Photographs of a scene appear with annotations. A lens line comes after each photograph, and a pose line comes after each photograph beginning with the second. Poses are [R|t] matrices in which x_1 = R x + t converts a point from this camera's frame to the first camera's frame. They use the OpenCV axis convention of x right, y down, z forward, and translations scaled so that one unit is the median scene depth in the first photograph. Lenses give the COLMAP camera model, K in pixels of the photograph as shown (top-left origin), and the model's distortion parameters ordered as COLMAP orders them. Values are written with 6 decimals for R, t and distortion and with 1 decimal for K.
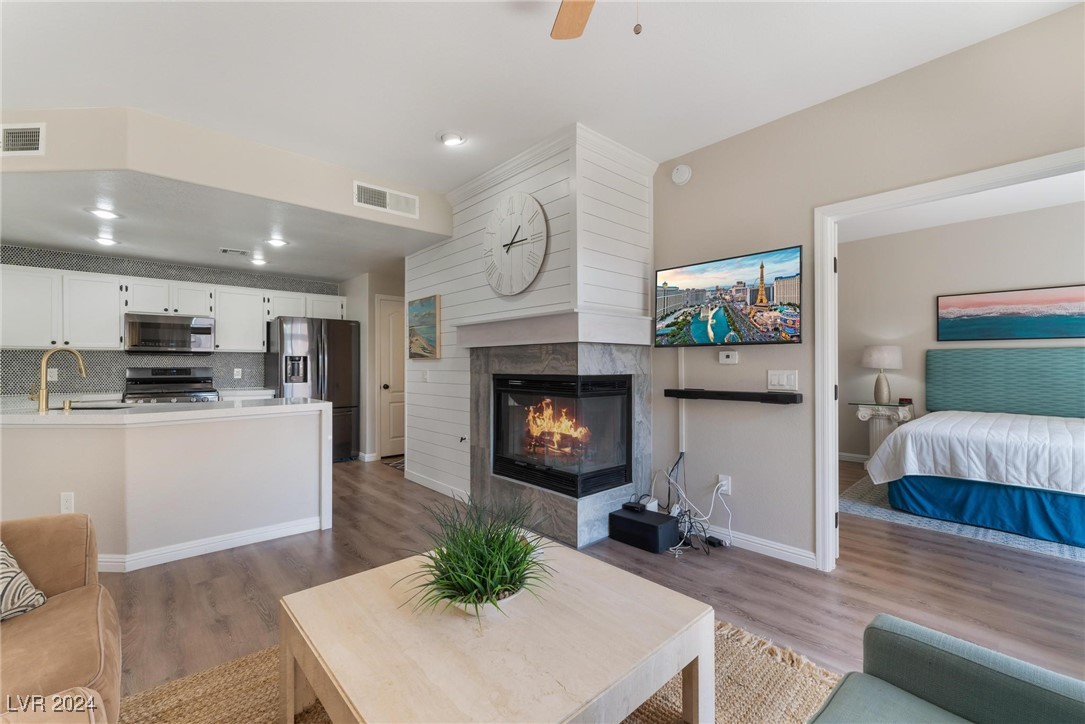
lens RADIAL K [[455.1, 0, 502.5], [0, 455.1, 359.3], [0, 0, 1]] dist [-0.004974, 0.000391]
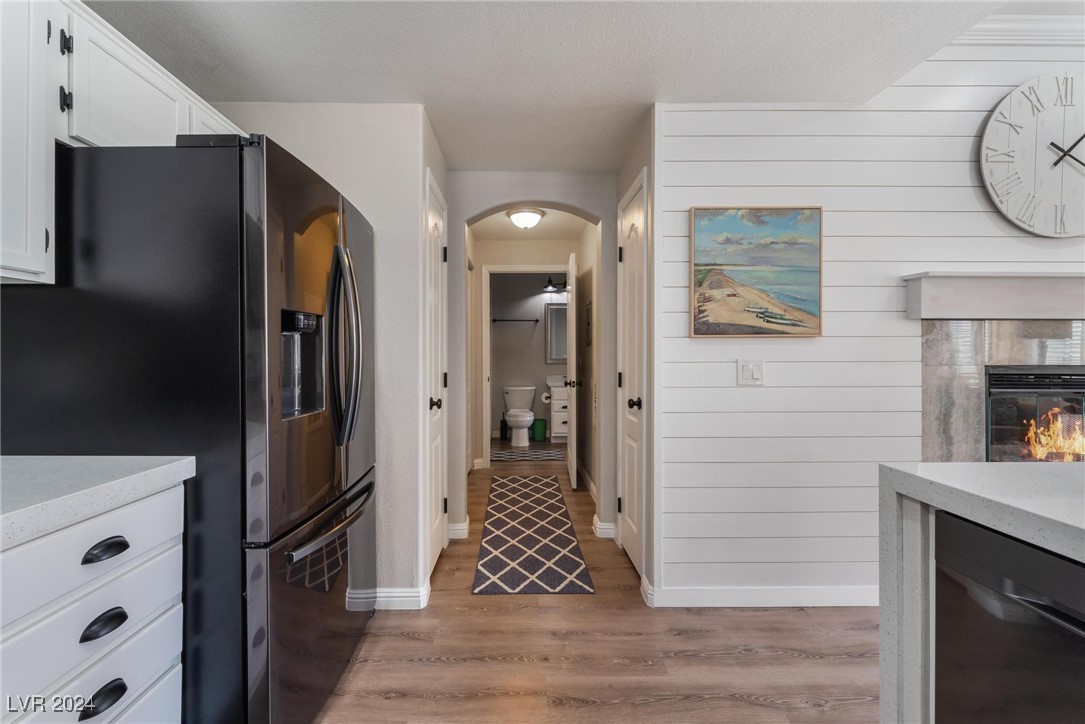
lens RADIAL K [[455.1, 0, 560.4], [0, 455.1, 355.9], [0, 0, 1]] dist [-0.004974, 0.000391]
pose [[0.638100, -0.000317, 0.769953, -0.860710], [-0.015494, 0.999792, 0.013253, 0.017974], [-0.769798, -0.020387, 0.637962, 1.106694]]
